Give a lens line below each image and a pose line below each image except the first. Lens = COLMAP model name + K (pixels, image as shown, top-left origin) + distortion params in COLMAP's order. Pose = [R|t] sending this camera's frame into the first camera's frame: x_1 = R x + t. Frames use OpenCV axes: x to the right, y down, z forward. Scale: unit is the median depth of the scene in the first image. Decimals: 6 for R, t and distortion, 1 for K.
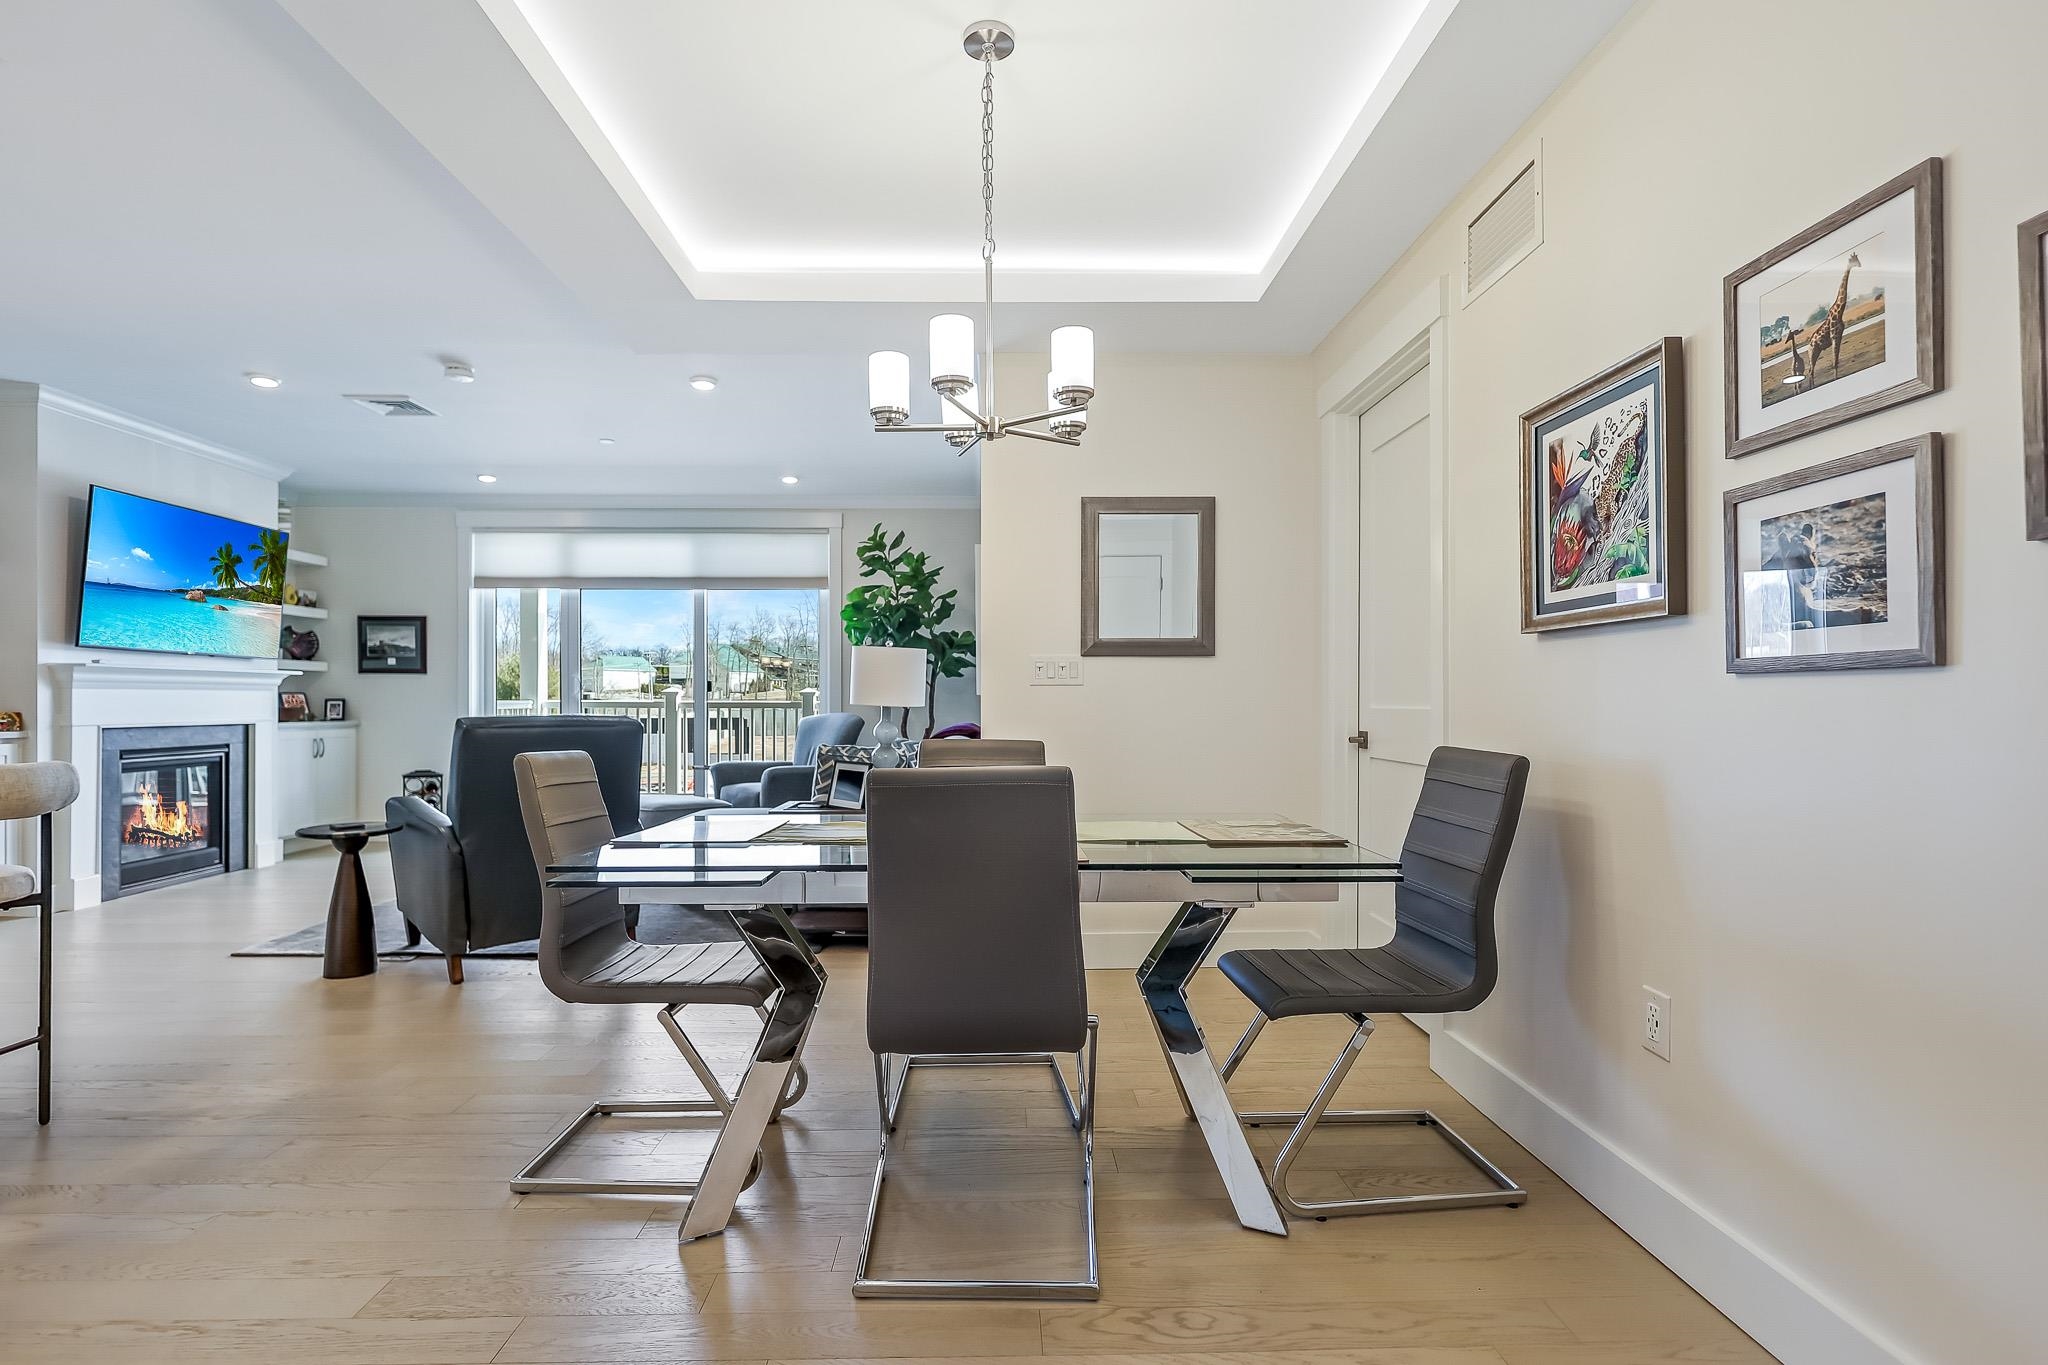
lens RADIAL K [[1019.4, 0, 1025.0], [0, 1019.4, 704.4], [0, 0, 1]] dist [-0.003333, -0.000421]
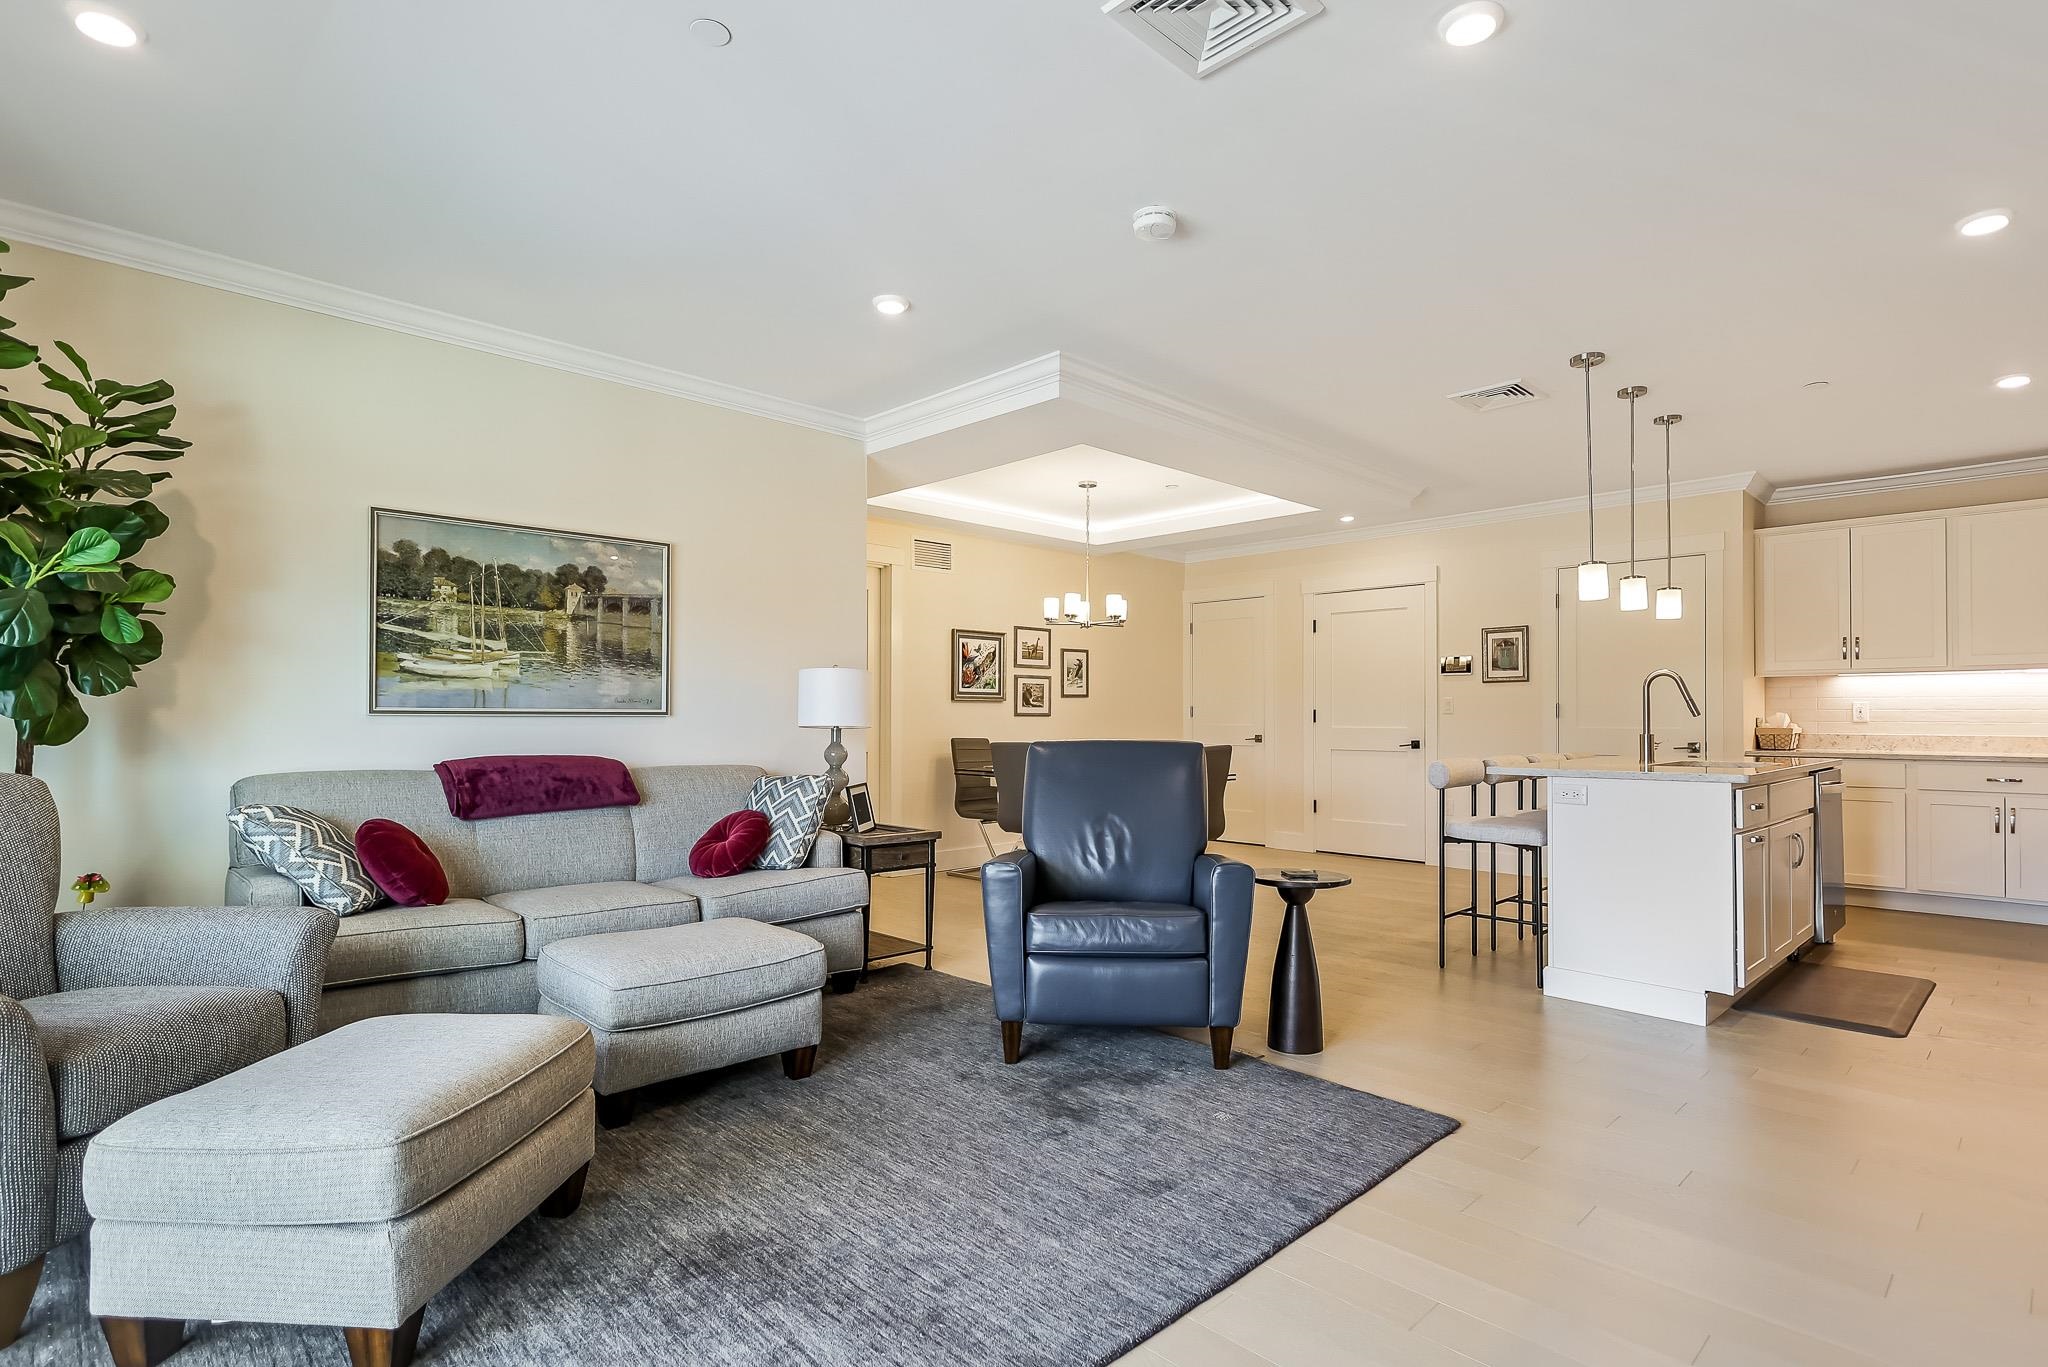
lens RADIAL K [[1019.4, 0, 1025.0], [0, 1019.4, 705.4], [0, 0, 1]] dist [-0.003333, -0.000421]
pose [[-0.677817, 0.008516, 0.735182, -1.817713], [0.001056, 0.999943, -0.010609, -0.020166], [-0.735230, -0.006415, -0.677787, 2.787649]]
